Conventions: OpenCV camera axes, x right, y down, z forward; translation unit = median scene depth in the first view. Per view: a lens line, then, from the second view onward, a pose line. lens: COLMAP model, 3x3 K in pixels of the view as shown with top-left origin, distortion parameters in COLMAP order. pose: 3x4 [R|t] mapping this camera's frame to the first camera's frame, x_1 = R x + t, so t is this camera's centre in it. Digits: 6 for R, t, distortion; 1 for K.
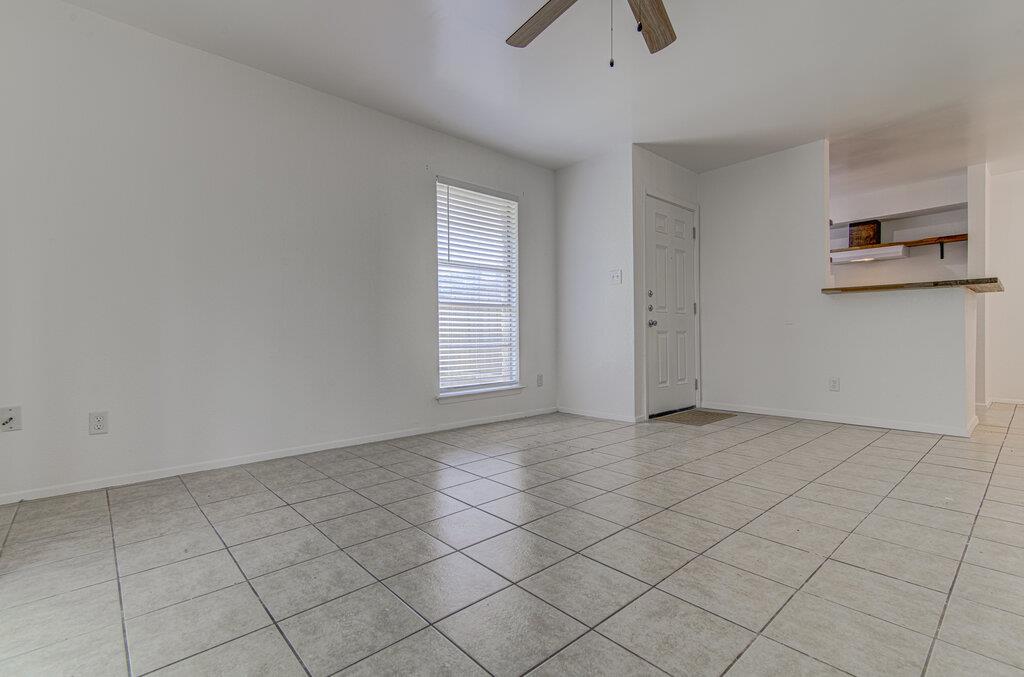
lens RADIAL K [[463.7, 0, 512.0], [0, 463.7, 338.5], [0, 0, 1]] dist [0.000865, 0.000021]
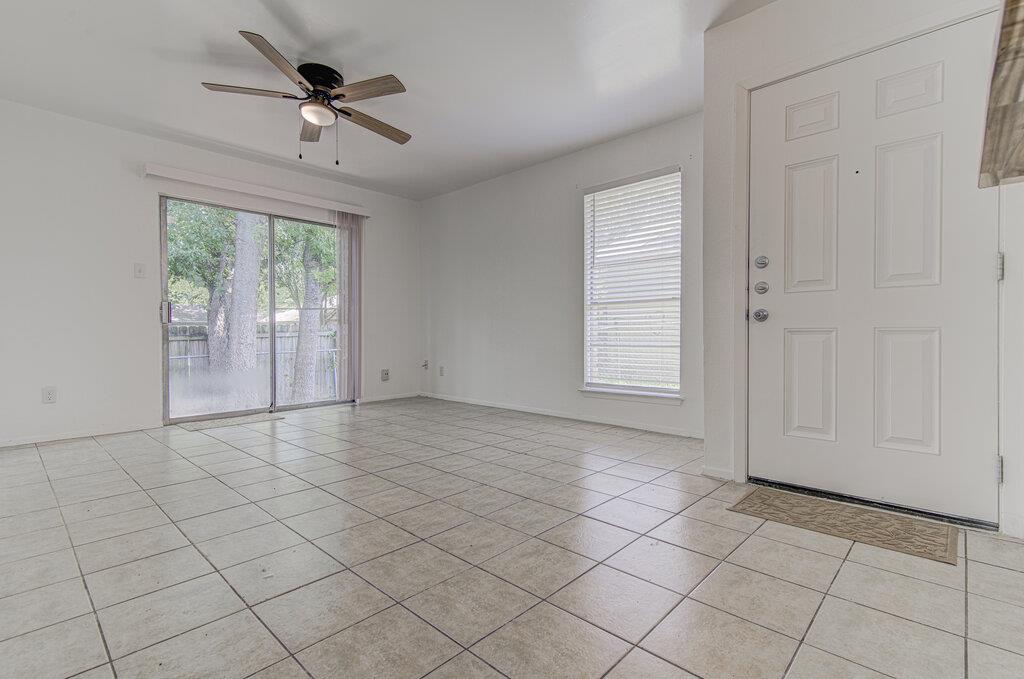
lens RADIAL K [[478.4, 0, 522.7], [0, 478.4, 336.9], [0, 0, 1]] dist [-0.000020, -0.000009]
pose [[0.091478, 0.014916, -0.995695, 0.856198], [-0.004554, 0.999884, 0.014561, -0.014057], [0.995797, 0.003203, 0.091536, 0.663537]]
